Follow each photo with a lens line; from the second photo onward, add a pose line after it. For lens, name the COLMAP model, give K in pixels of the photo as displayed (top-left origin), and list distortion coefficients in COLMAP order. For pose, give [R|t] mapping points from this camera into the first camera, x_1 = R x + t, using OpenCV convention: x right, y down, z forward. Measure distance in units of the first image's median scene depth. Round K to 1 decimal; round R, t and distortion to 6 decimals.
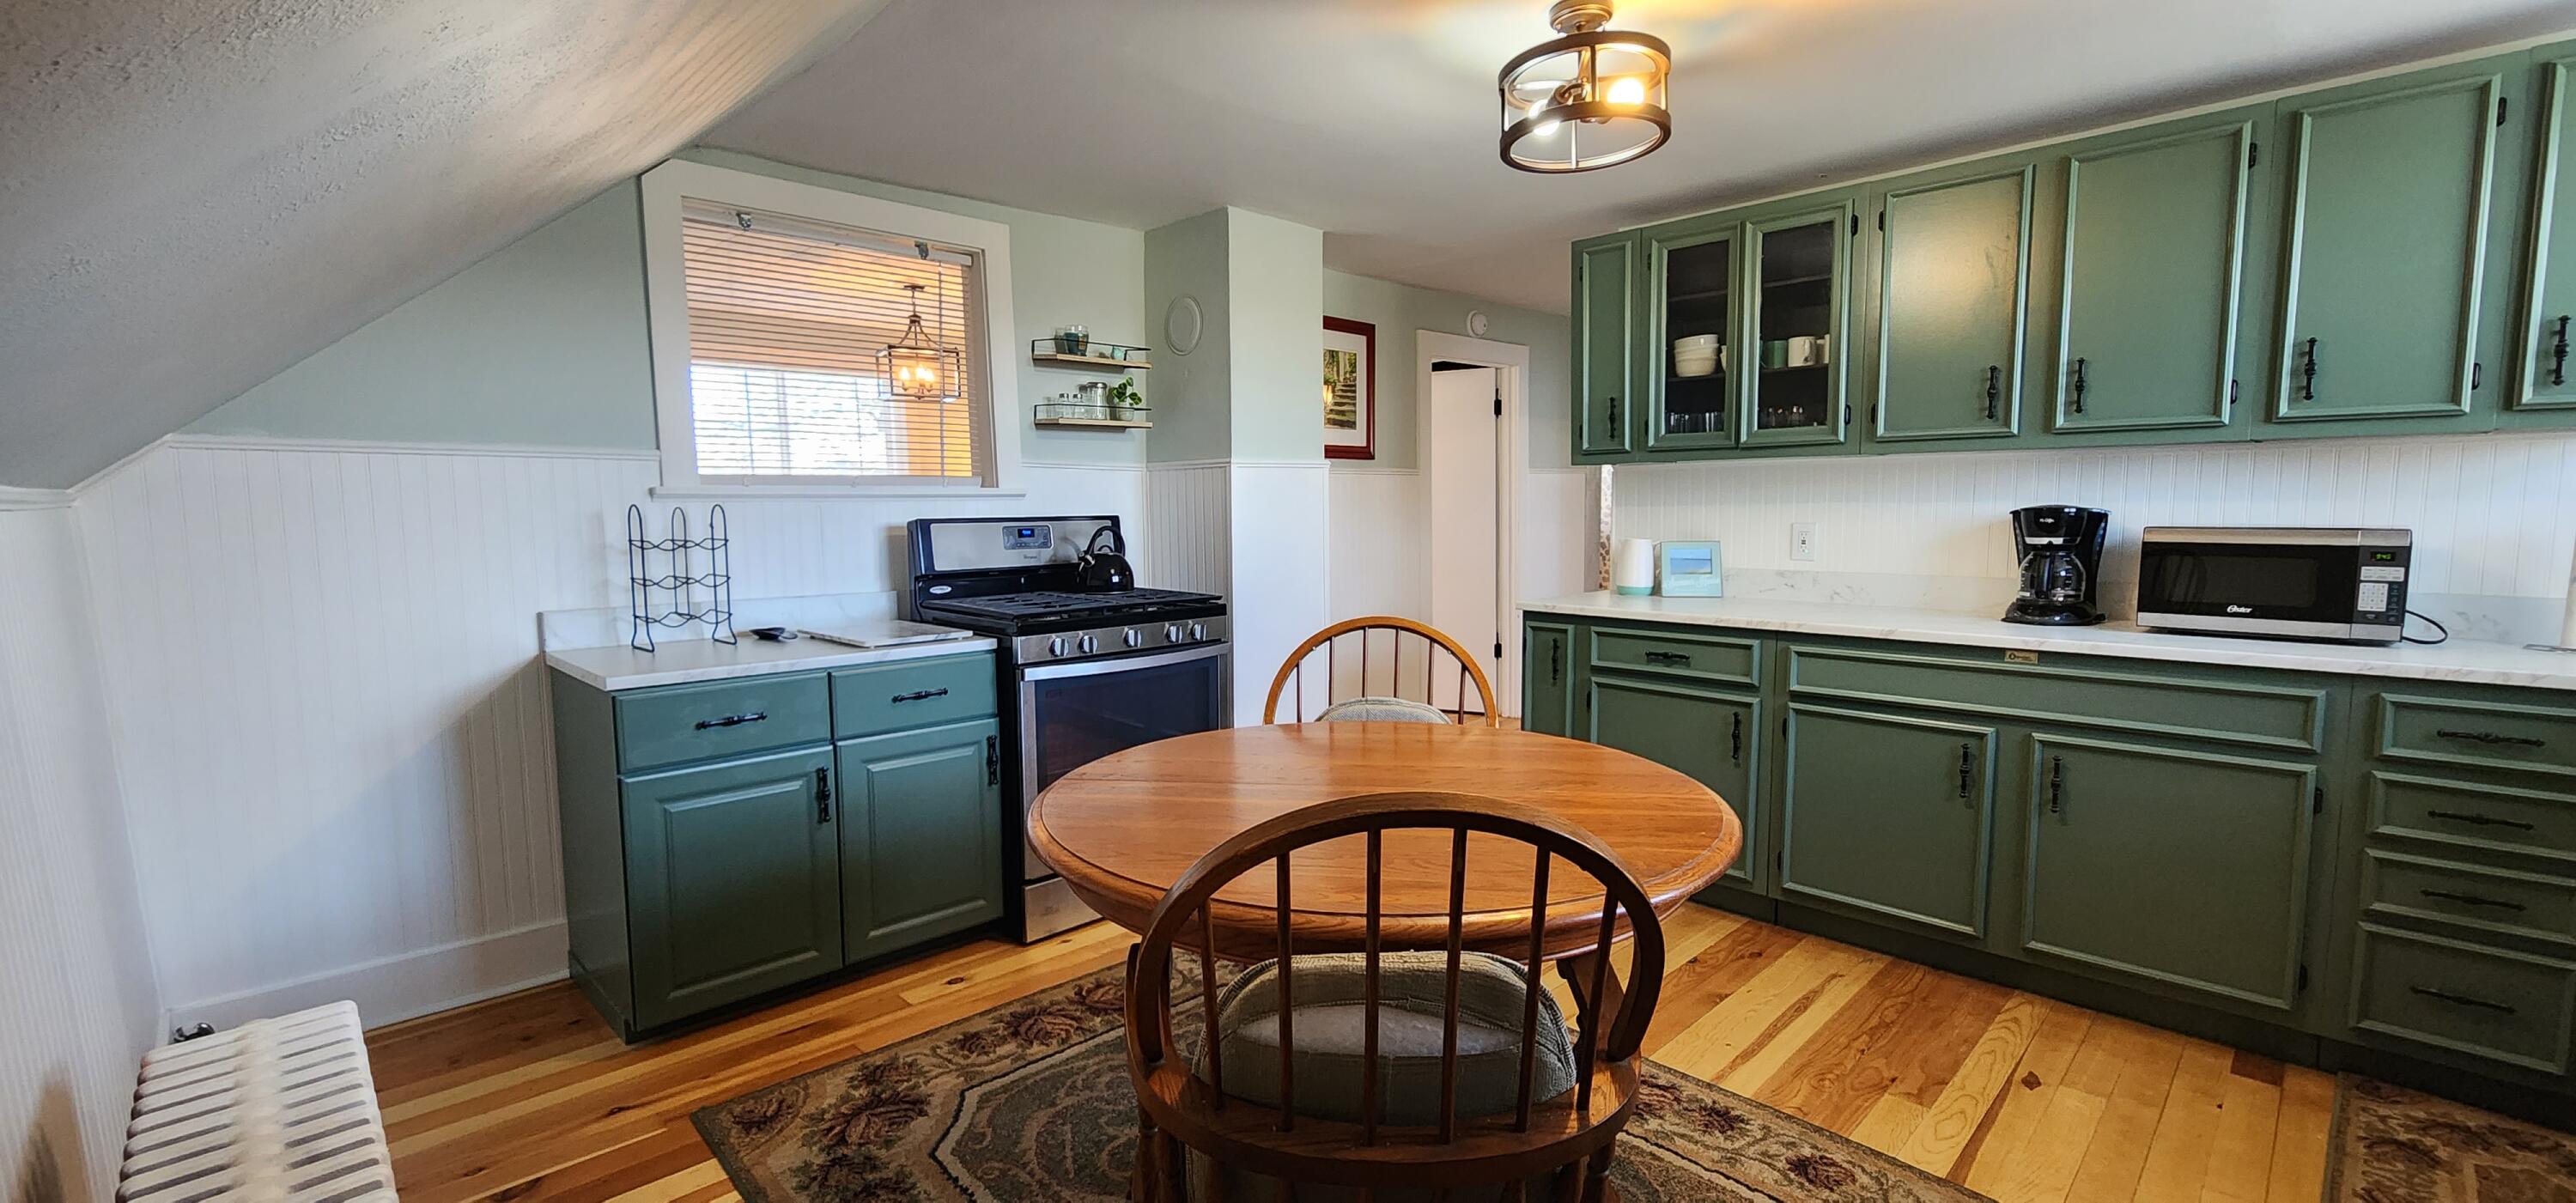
lens RADIAL K [[1060.5, 0, 1294.0], [0, 1060.5, 609.4], [0, 0, 1]] dist [-0.004344, -0.000424]
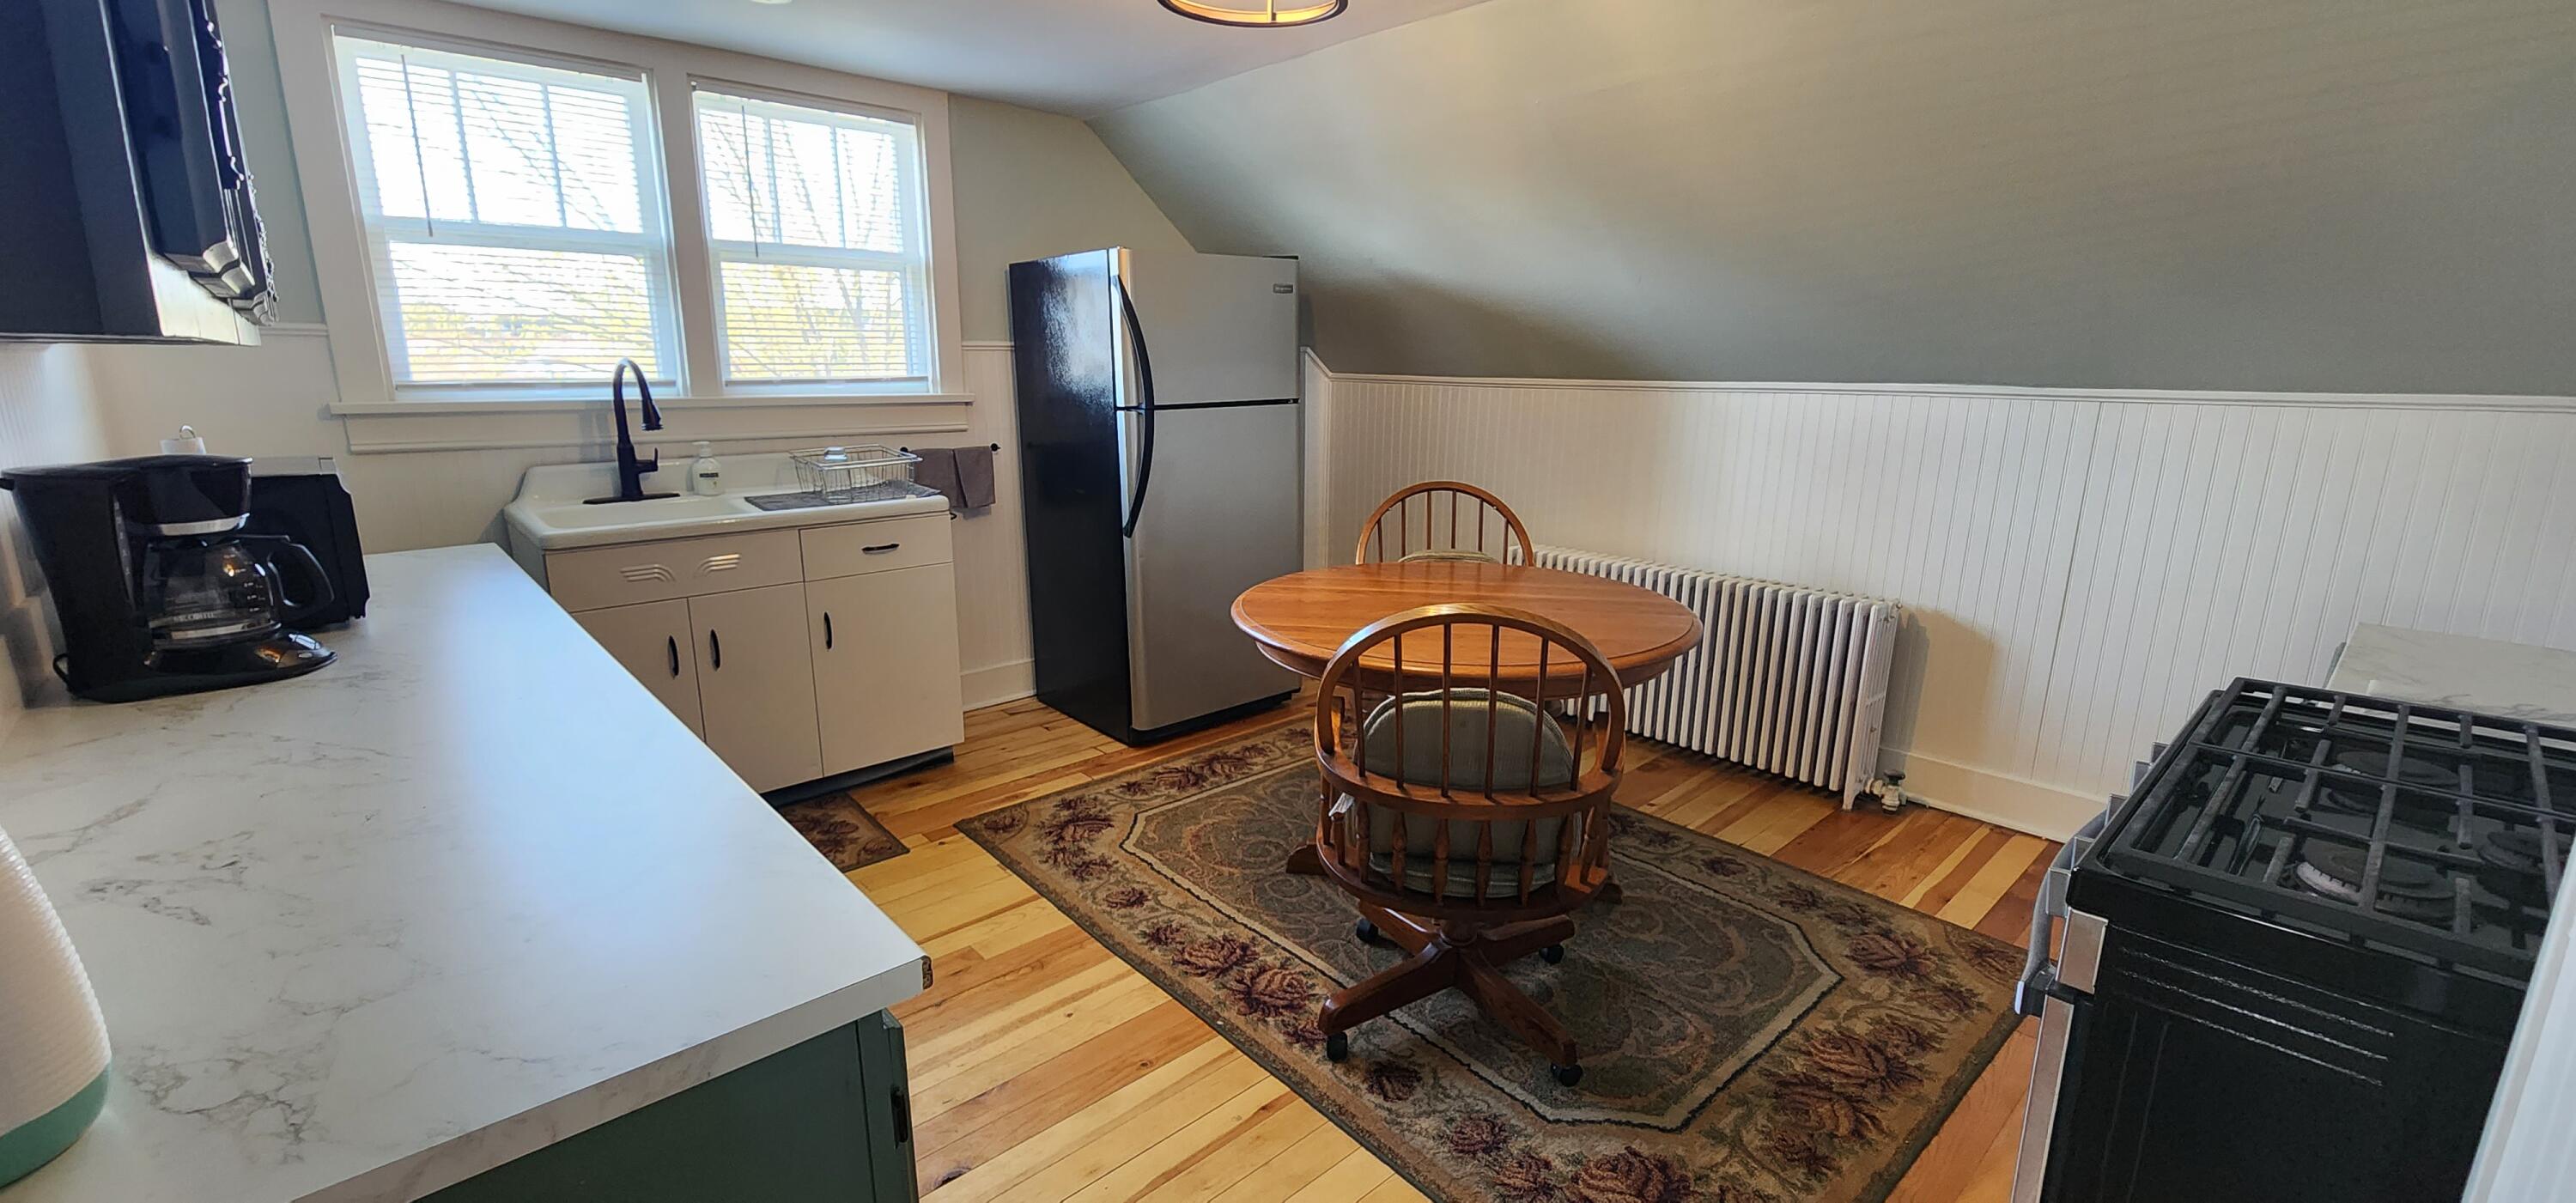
lens RADIAL K [[1060.5, 0, 1294.0], [0, 1060.5, 609.4], [0, 0, 1]] dist [-0.004344, -0.000424]
pose [[-0.999029, -0.004667, 0.043820, 0.140822], [0.009885, 0.945305, 0.326039, -0.179300], [-0.042945, 0.326156, -0.944340, 1.402680]]
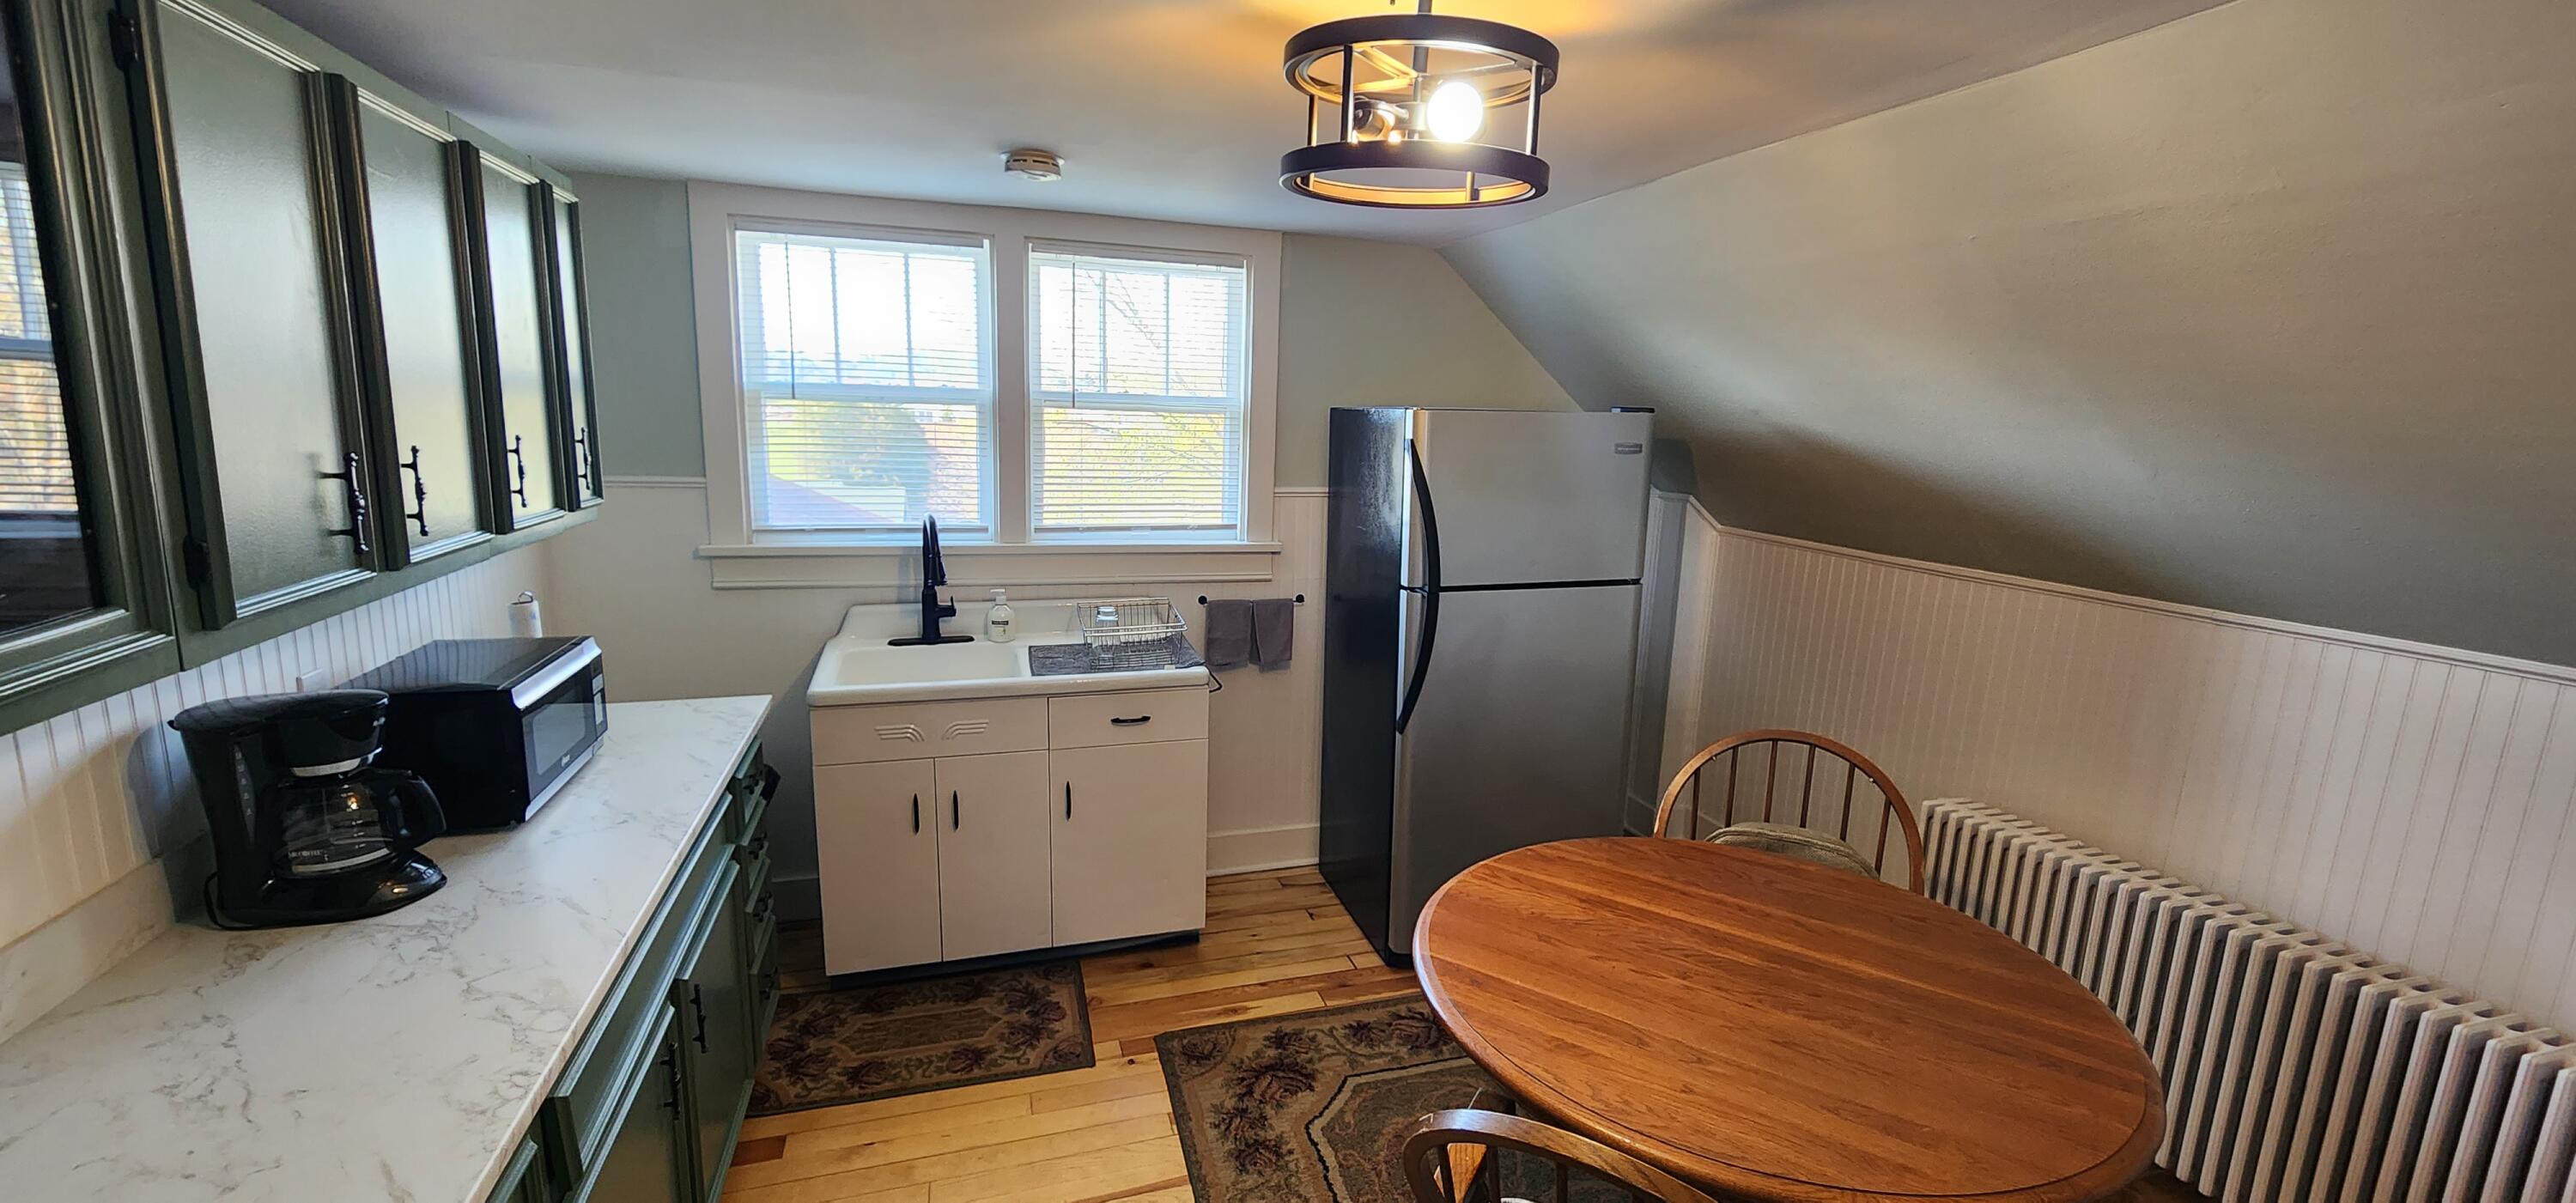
lens RADIAL K [[1060.5, 0, 1294.0], [0, 1060.5, 609.4], [0, 0, 1]] dist [-0.004344, -0.000424]
pose [[-0.887178, -0.101597, 0.450104, 0.021334], [0.025743, 0.963042, 0.268117, -0.262297], [-0.460709, 0.249455, -0.851774, 1.158275]]
